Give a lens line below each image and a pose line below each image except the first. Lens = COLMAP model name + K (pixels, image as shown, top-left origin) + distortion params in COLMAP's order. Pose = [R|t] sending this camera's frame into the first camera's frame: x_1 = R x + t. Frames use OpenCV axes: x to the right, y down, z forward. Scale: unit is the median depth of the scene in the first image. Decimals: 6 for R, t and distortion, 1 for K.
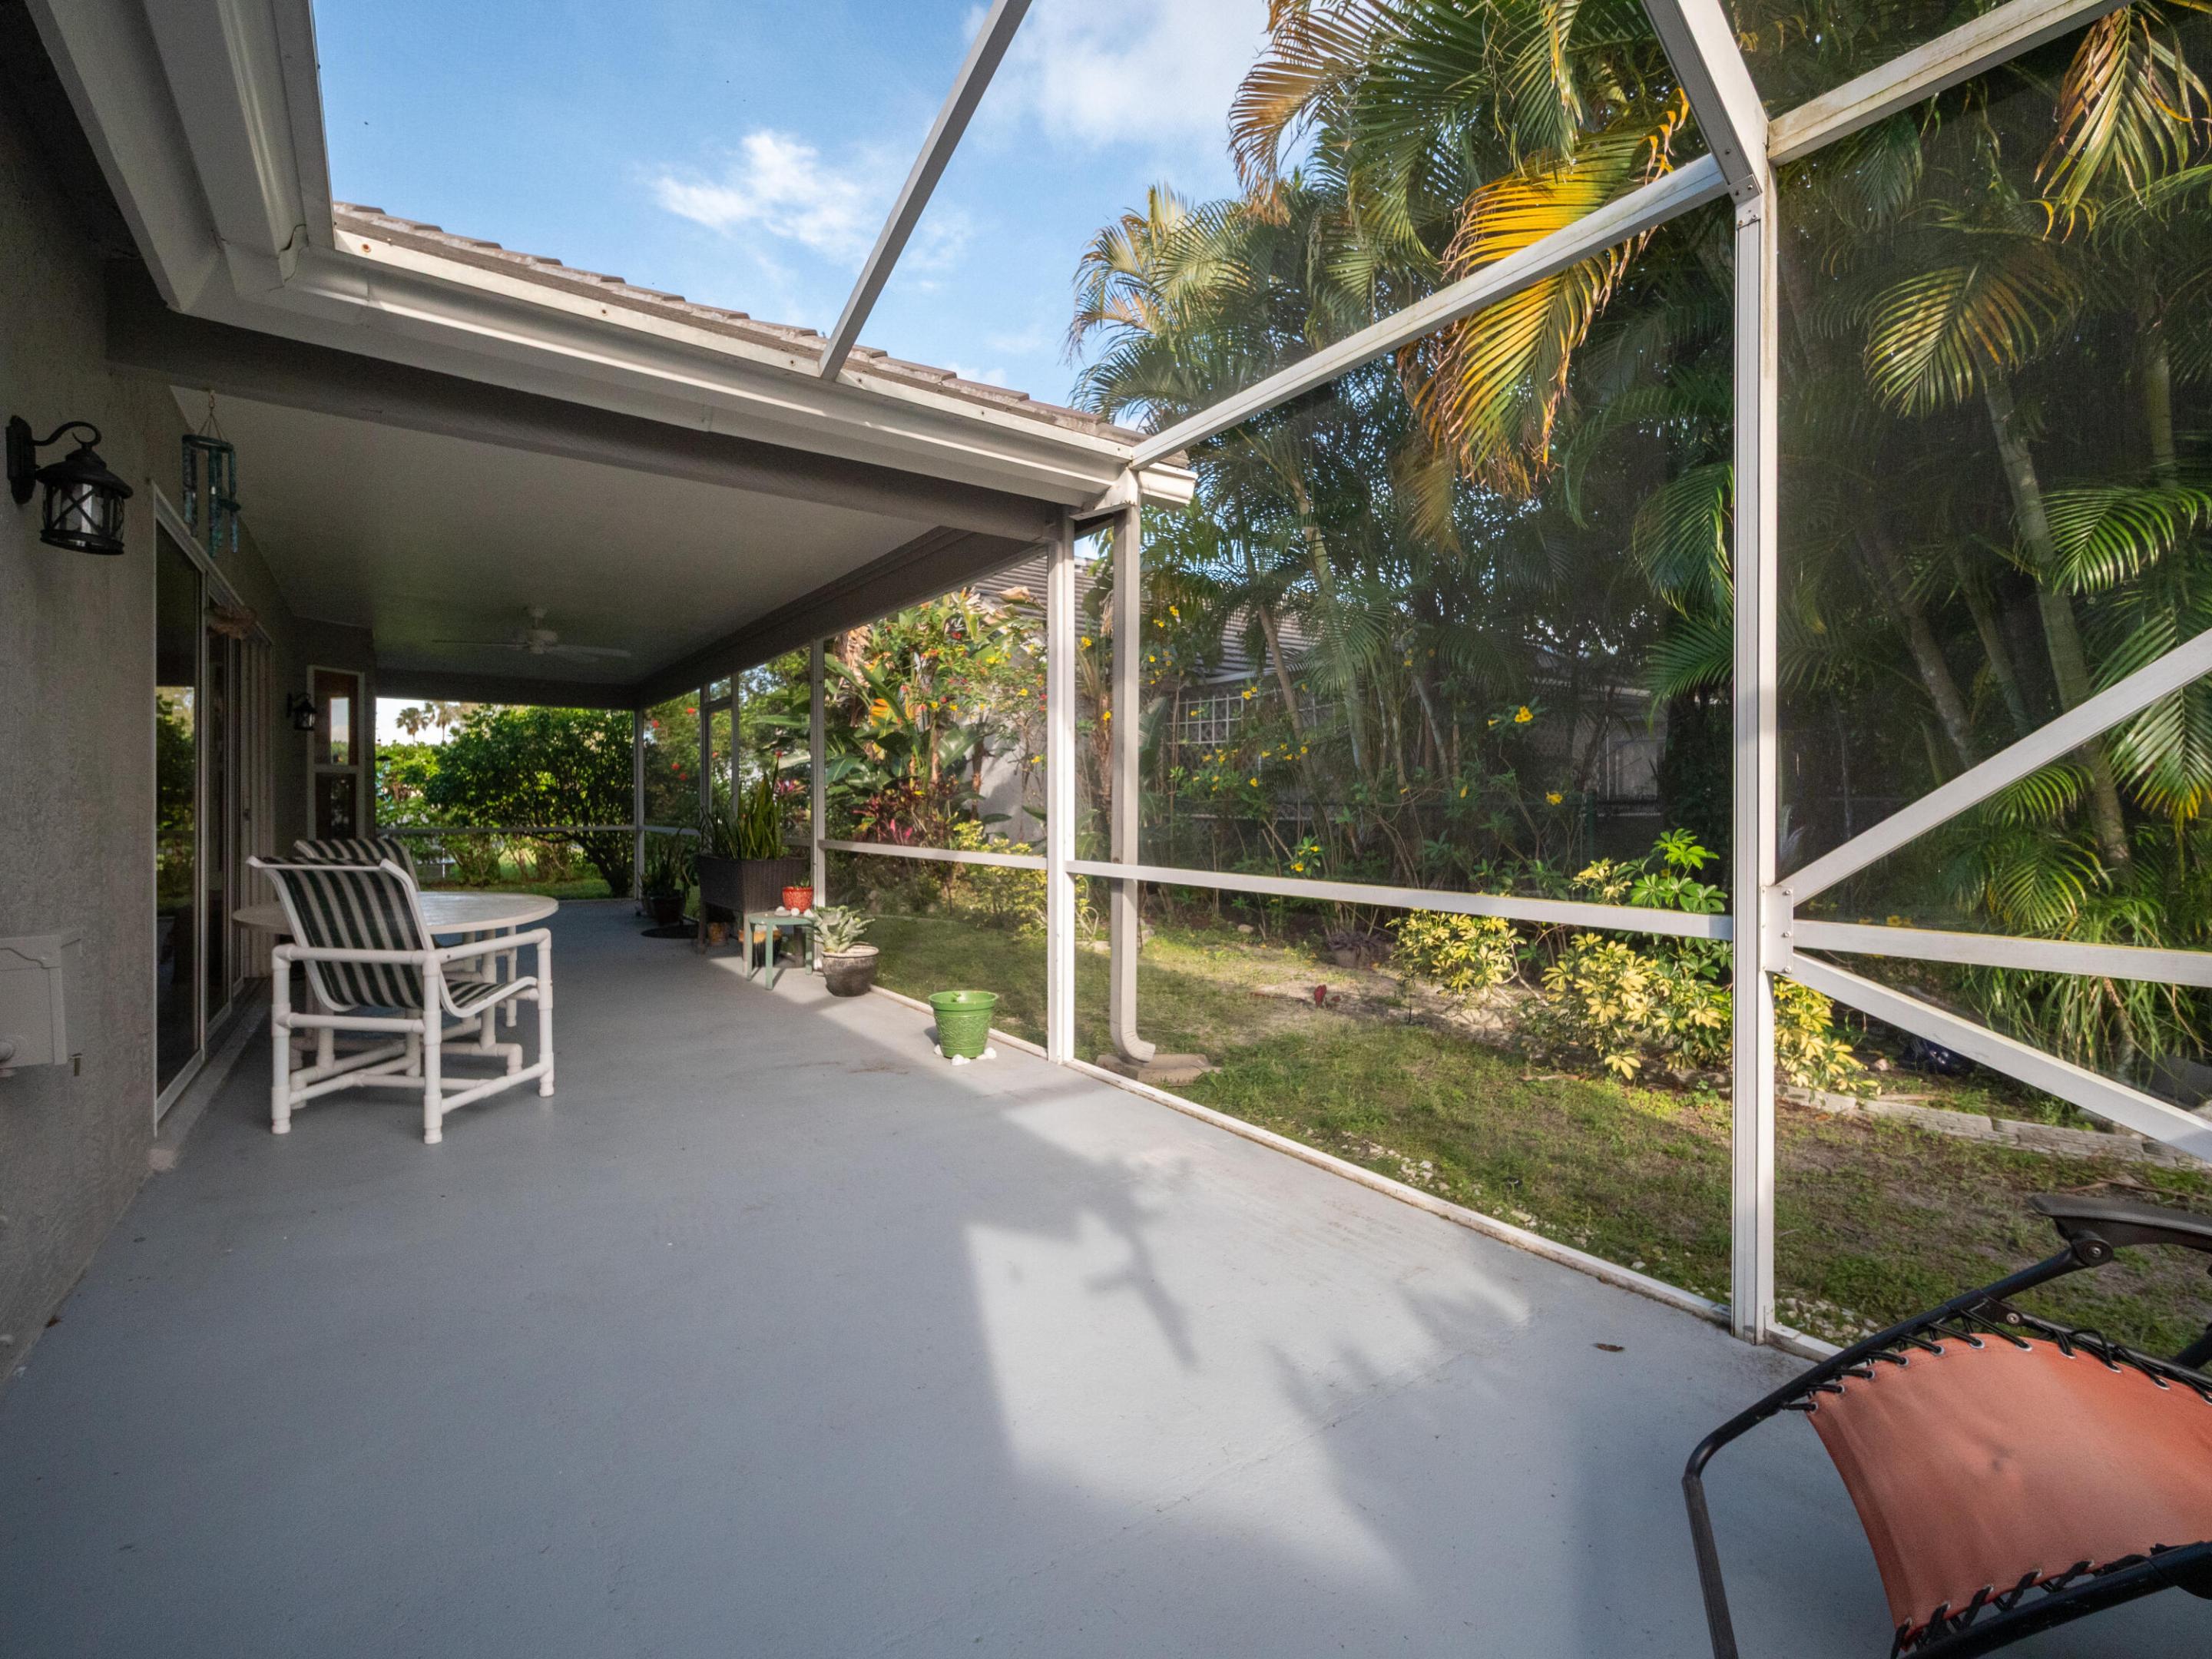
lens RADIAL K [[993.8, 0, 1089.9], [0, 993.8, 816.4], [0, 0, 1]] dist [-0.000965, 0.000266]
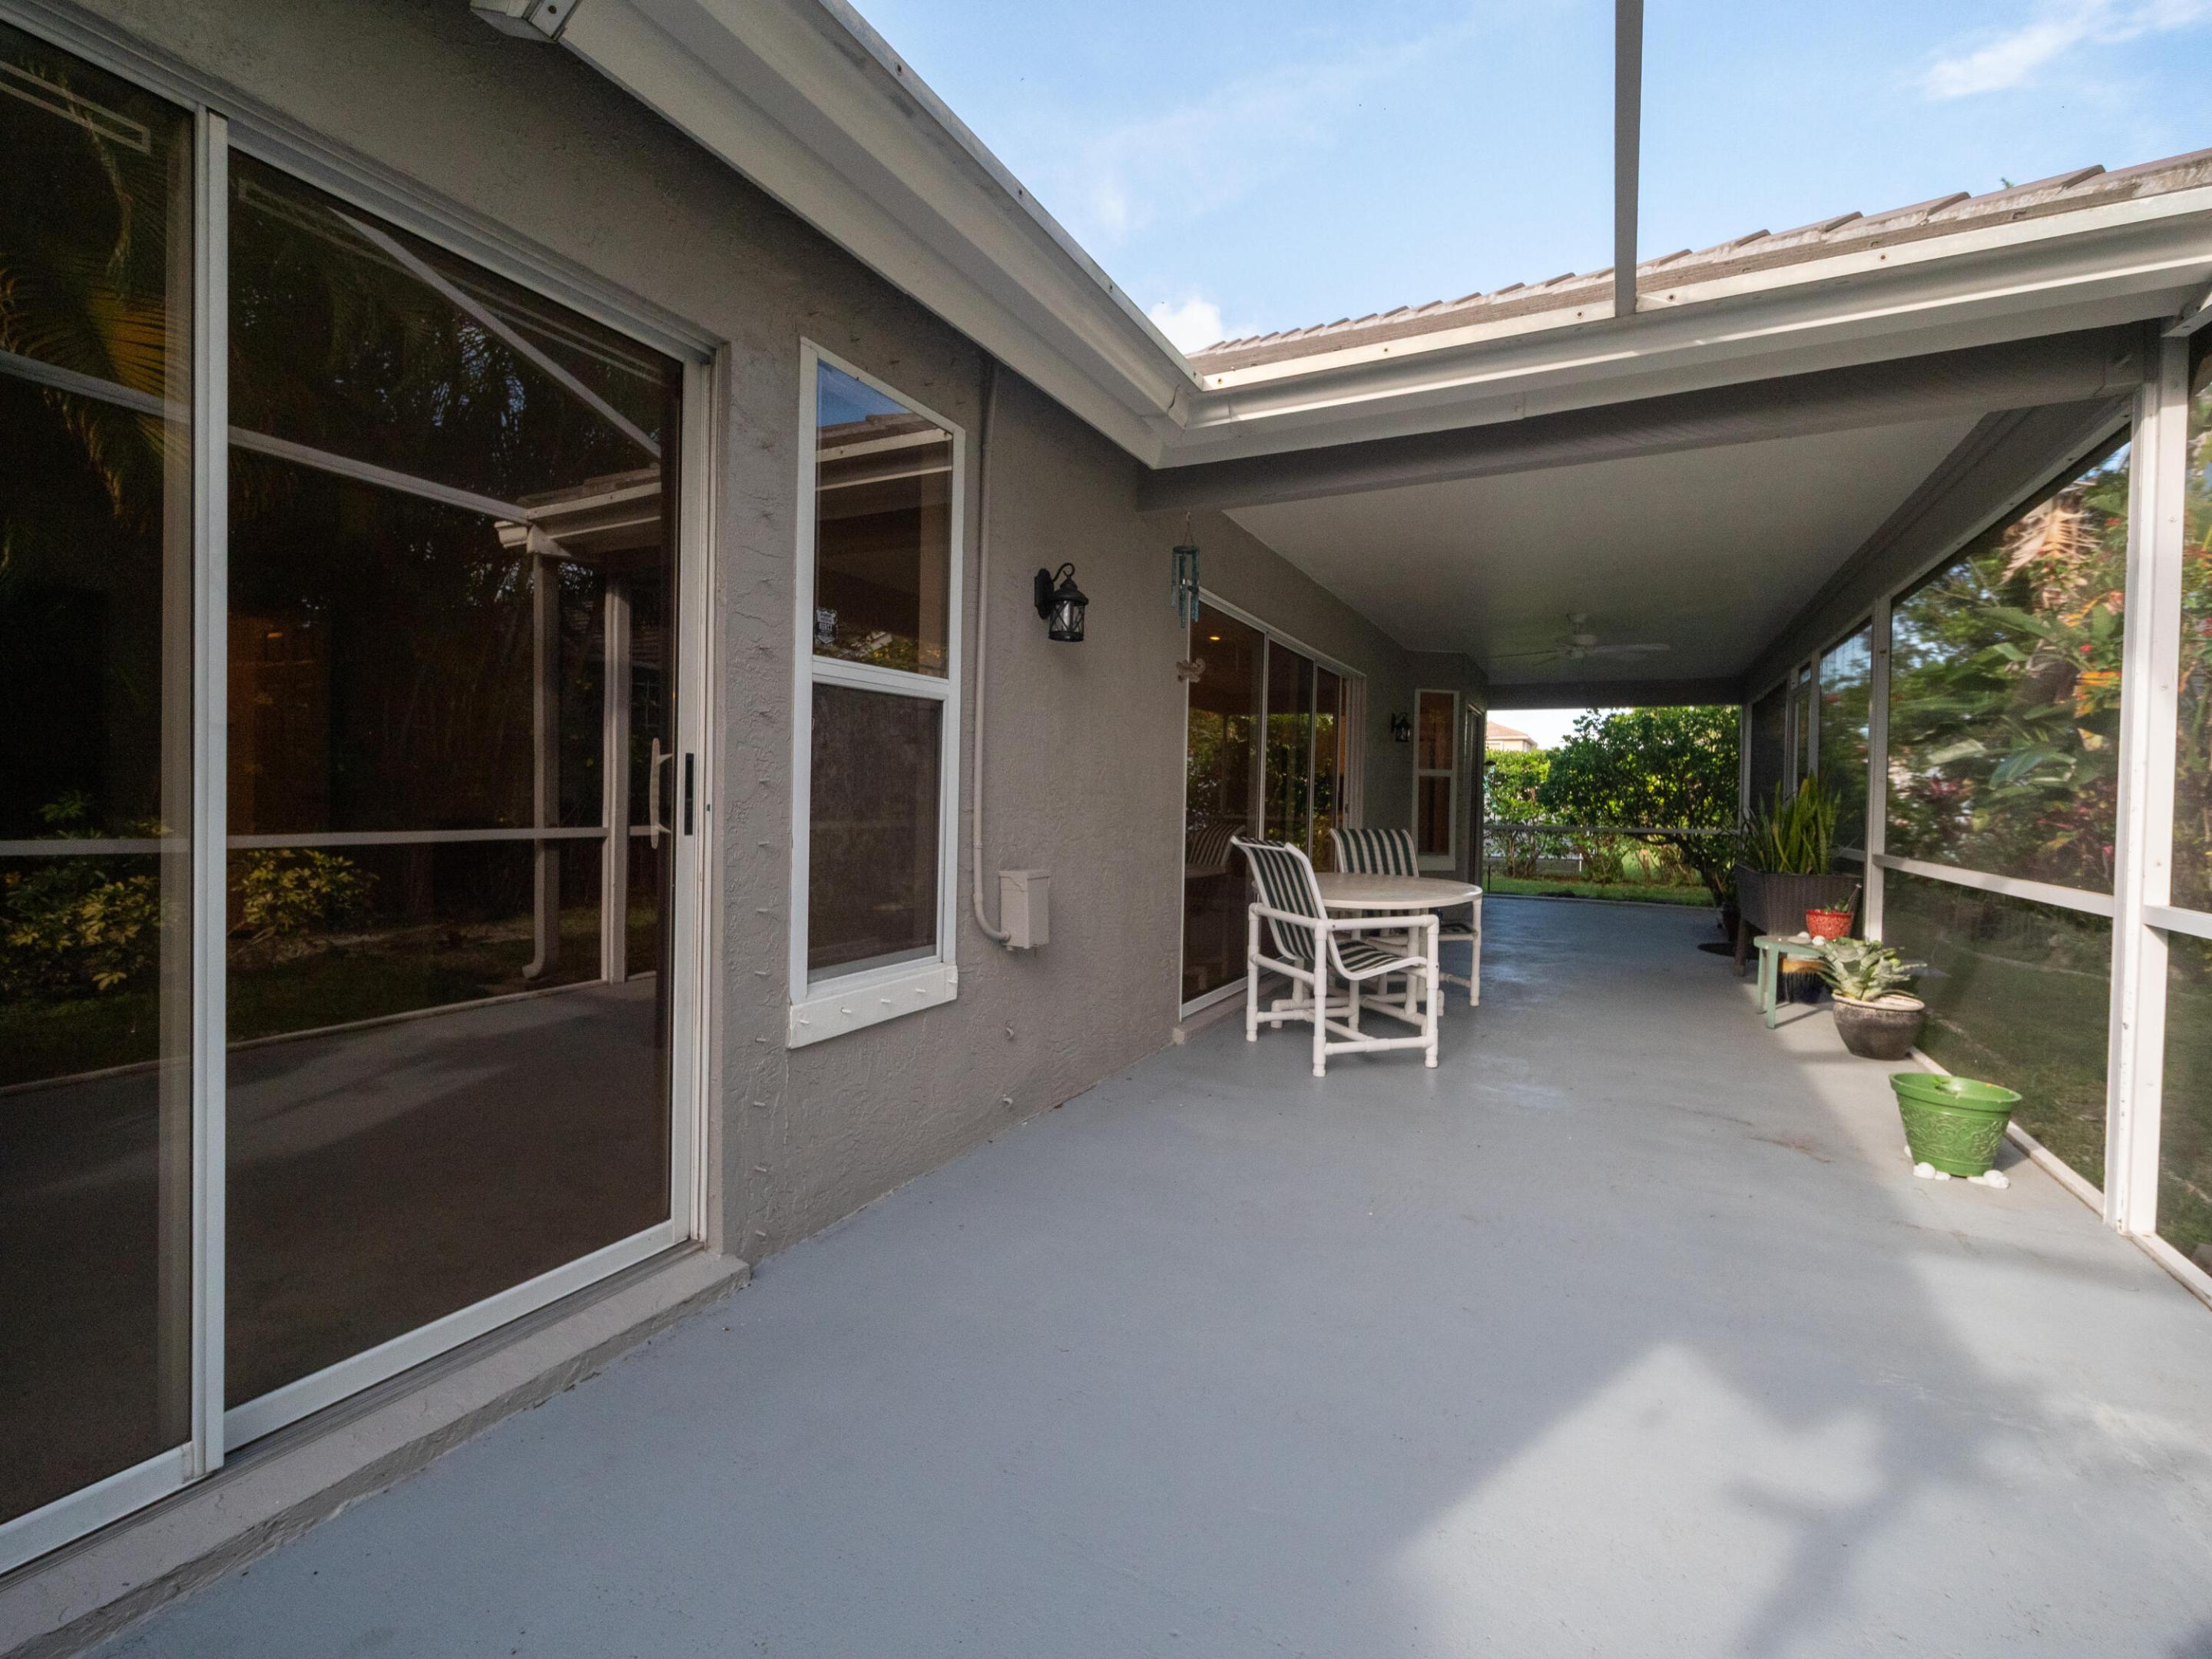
lens RADIAL K [[993.8, 0, 1089.9], [0, 993.8, 816.4], [0, 0, 1]] dist [-0.000965, 0.000266]
pose [[0.444481, 0.024018, -0.895466, 0.238492], [-0.026483, 0.999556, 0.013665, -0.000863], [0.895397, 0.017641, 0.444920, 0.153482]]
